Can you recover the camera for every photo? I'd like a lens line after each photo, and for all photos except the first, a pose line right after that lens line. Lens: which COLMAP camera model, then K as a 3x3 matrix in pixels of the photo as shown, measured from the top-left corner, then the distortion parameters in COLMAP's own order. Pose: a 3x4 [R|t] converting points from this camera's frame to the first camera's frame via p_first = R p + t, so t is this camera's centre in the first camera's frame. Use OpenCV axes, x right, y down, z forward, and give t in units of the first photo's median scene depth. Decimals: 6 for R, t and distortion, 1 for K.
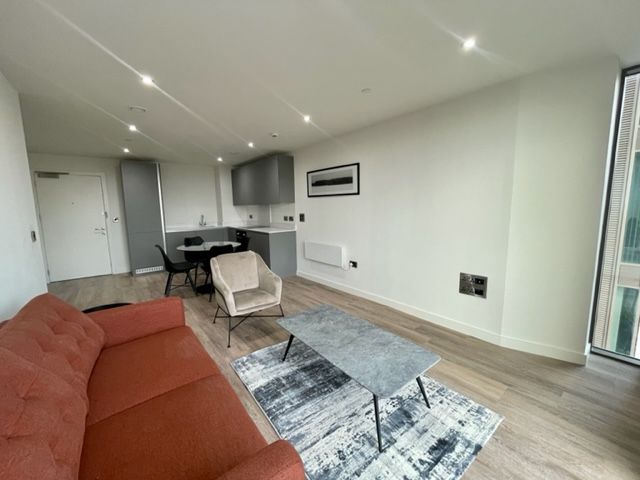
lens RADIAL K [[259.3, 0, 321.7], [0, 259.3, 238.9], [0, 0, 1]] dist [-0.001482, -0.000380]
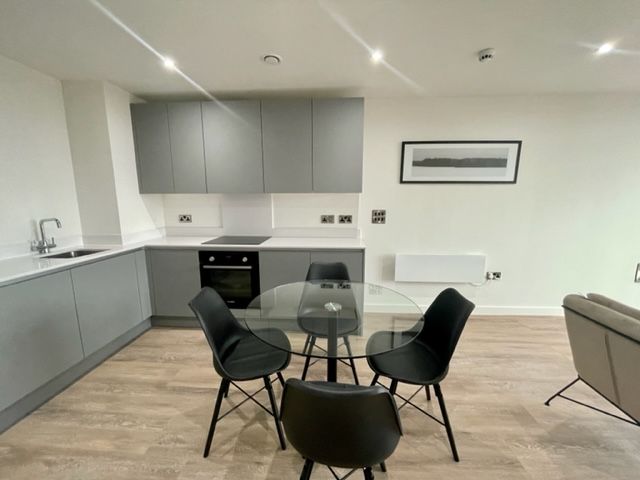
lens RADIAL K [[258.9, 0, 320.0], [0, 258.9, 240.0], [0, 0, 1]] dist [-0.001117, -0.000065]
pose [[0.673329, -0.098068, 0.732810, -0.696564], [0.081711, 0.994963, 0.058072, -0.083805], [-0.734814, 0.020777, 0.677951, 0.781593]]
